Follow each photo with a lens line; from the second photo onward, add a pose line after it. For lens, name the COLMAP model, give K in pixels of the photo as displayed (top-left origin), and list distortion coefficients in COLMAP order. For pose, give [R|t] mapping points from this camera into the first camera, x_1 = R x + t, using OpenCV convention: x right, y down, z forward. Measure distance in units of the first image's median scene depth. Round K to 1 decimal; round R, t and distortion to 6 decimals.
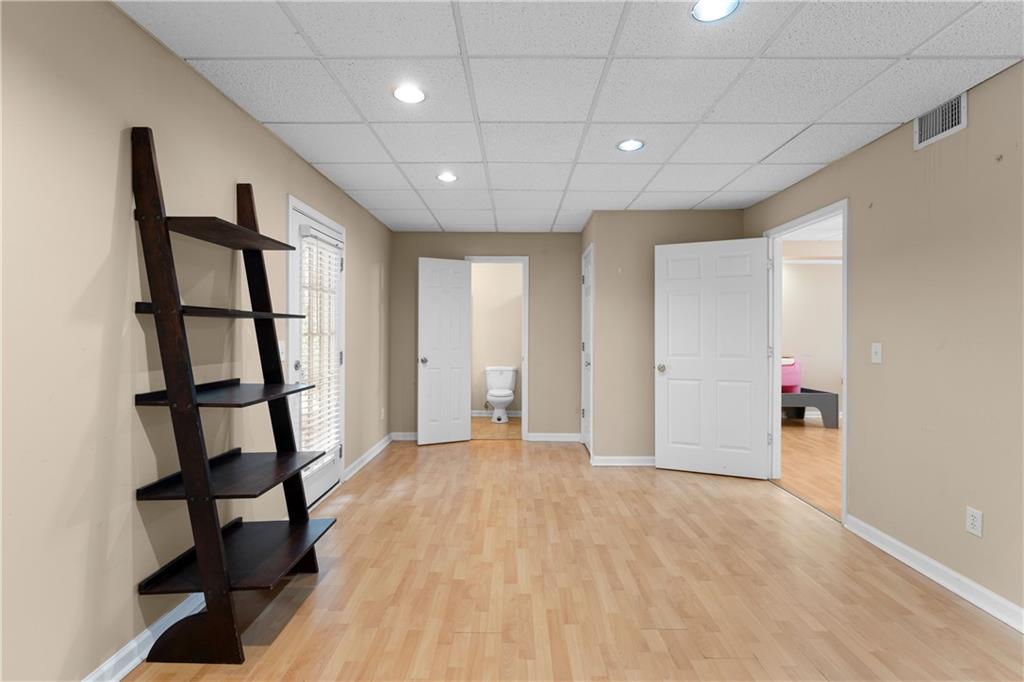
lens RADIAL K [[475.0, 0, 505.7], [0, 475.0, 336.3], [0, 0, 1]] dist [0.001471, 0.000121]
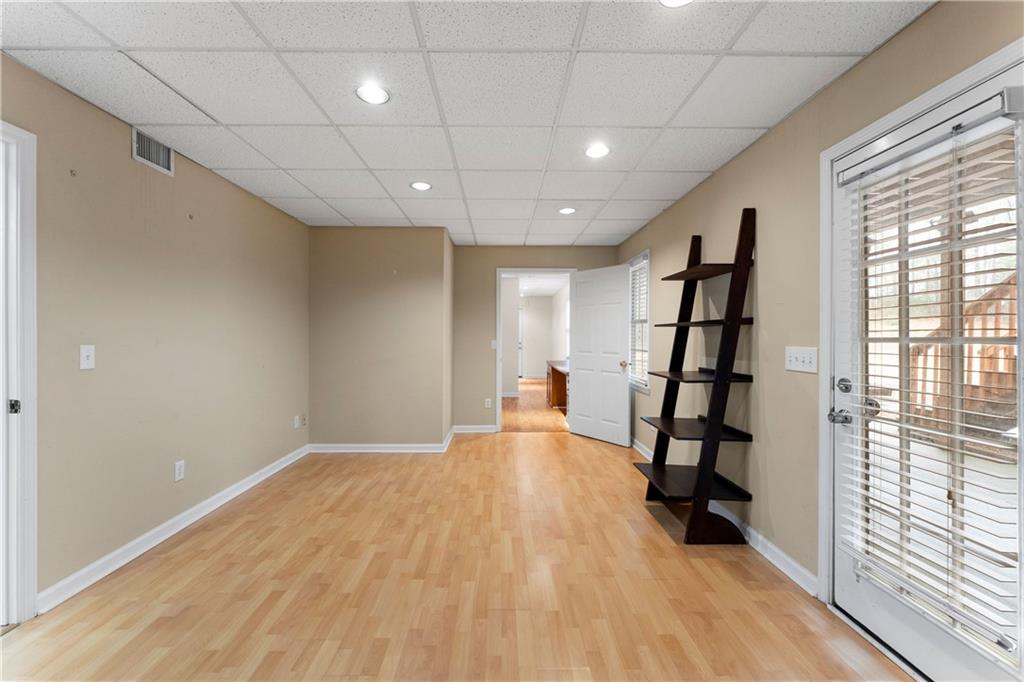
lens RADIAL K [[420.3, 0, 510.9], [0, 420.3, 336.0], [0, 0, 1]] dist [-0.028450, -0.000103]
pose [[-0.998840, -0.005926, -0.047784, 0.072205], [-0.006263, 0.999957, 0.006905, -0.011595], [0.047741, 0.007196, -0.998834, 1.838570]]
